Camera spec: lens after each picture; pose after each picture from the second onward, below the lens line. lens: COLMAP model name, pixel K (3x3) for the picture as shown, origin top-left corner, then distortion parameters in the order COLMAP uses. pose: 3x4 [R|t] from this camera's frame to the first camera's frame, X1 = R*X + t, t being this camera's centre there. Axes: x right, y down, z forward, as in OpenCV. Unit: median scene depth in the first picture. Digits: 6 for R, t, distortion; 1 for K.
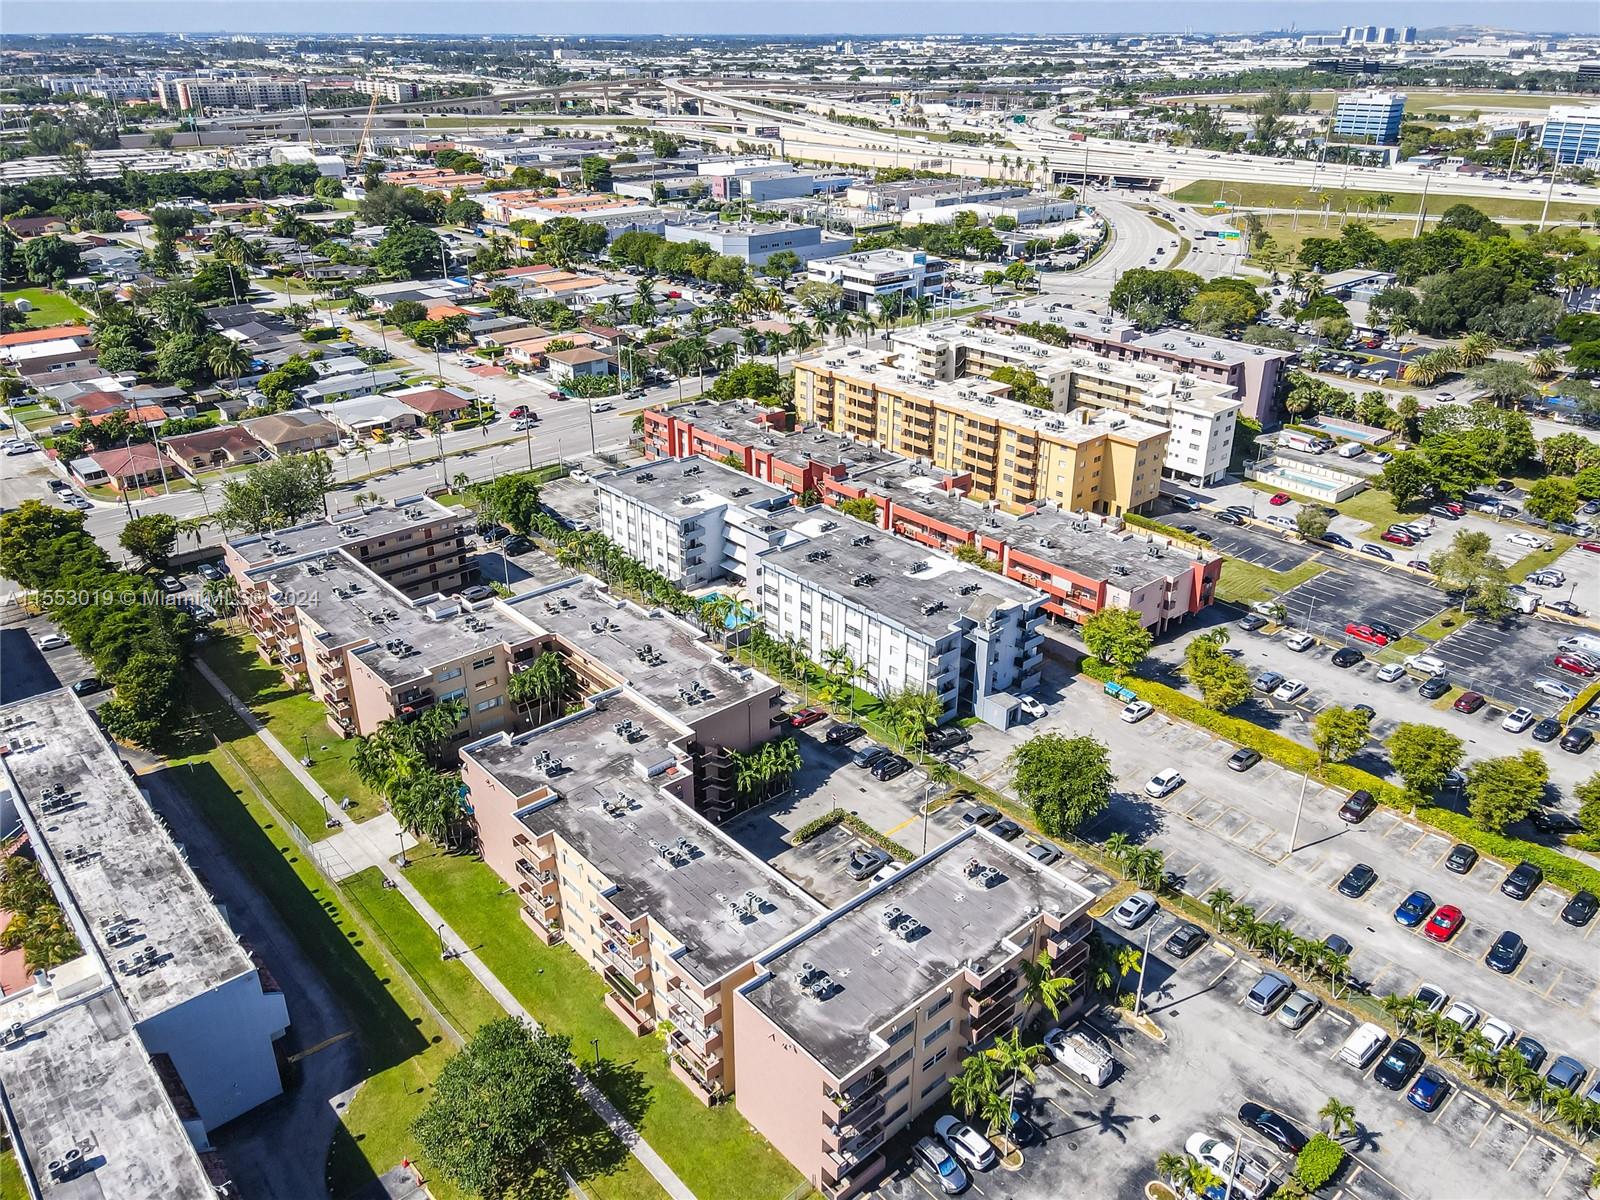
lens RADIAL K [[1173.4, 0, 792.1], [0, 1173.4, 597.2], [0, 0, 1]] dist [0.007843, 0.002660]
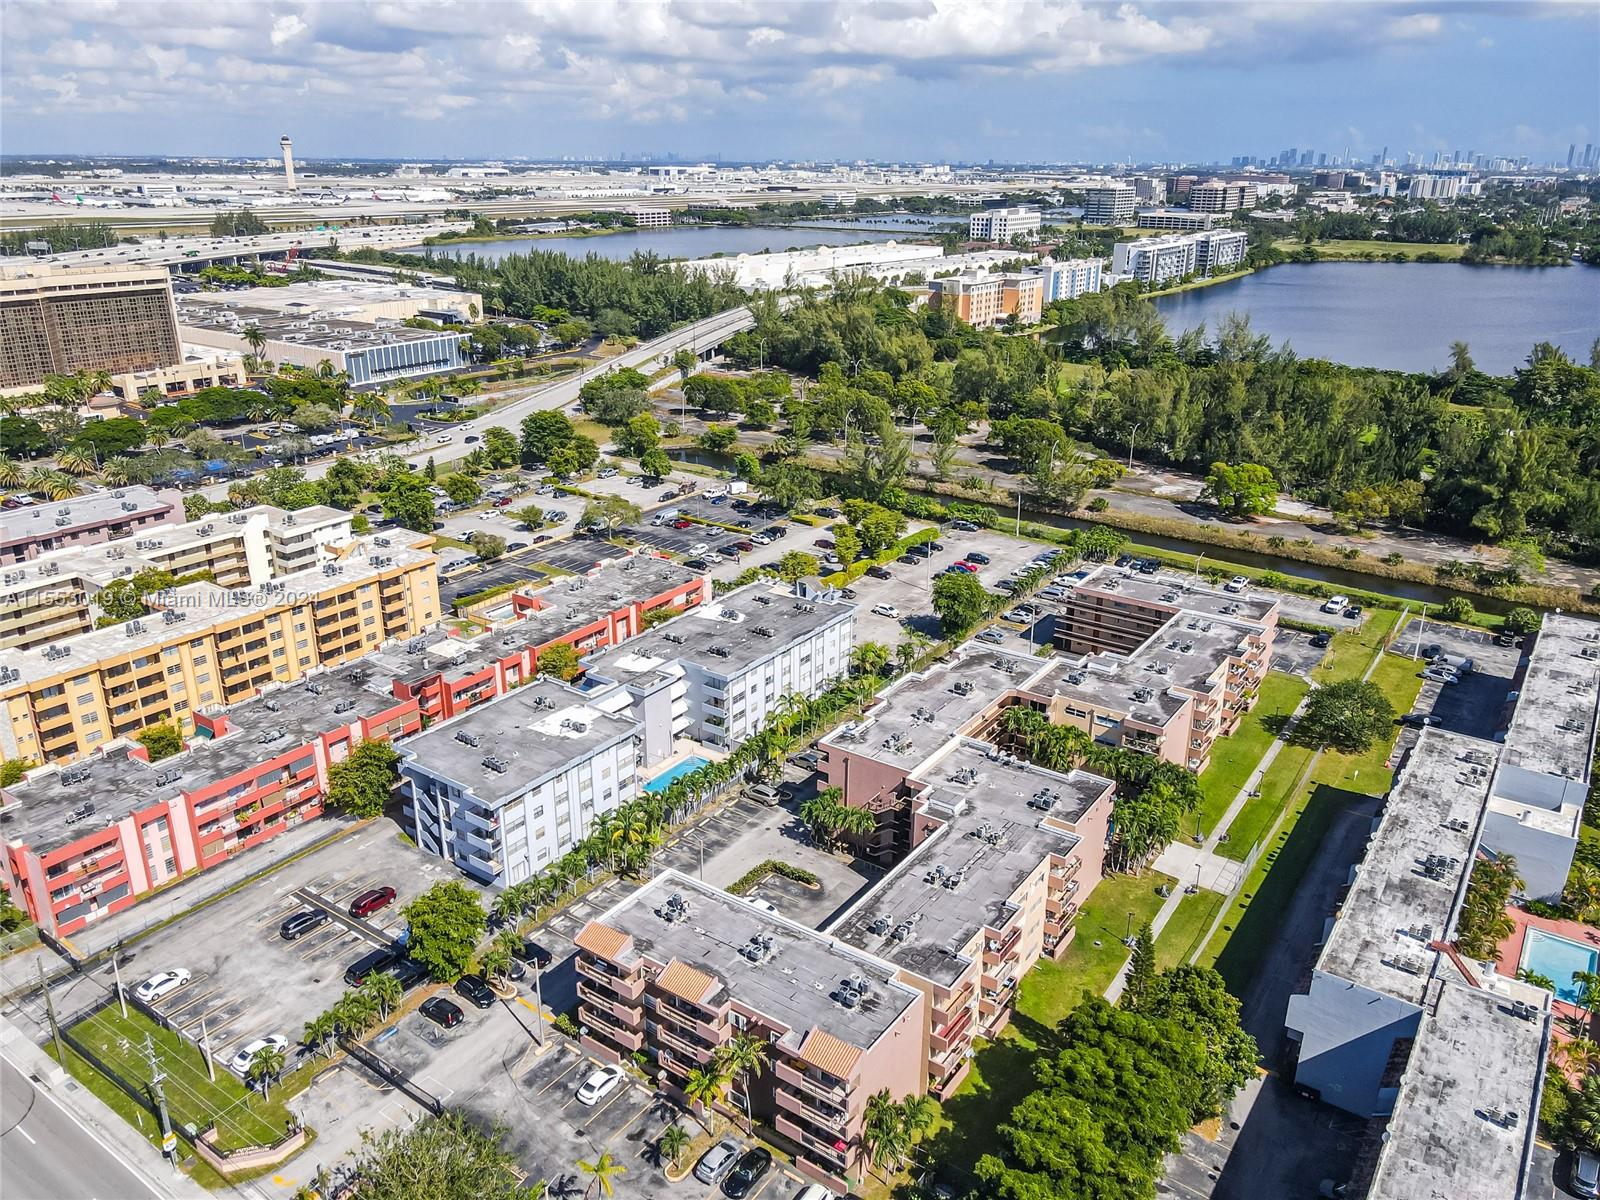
lens RADIAL K [[1173.4, 0, 792.1], [0, 1173.4, 597.2], [0, 0, 1]] dist [0.007843, 0.002660]
pose [[-0.230874, -0.341834, 0.910959, -0.958461], [0.418090, 0.810557, 0.410119, -0.491338], [-0.878577, 0.475549, -0.044219, 1.005986]]
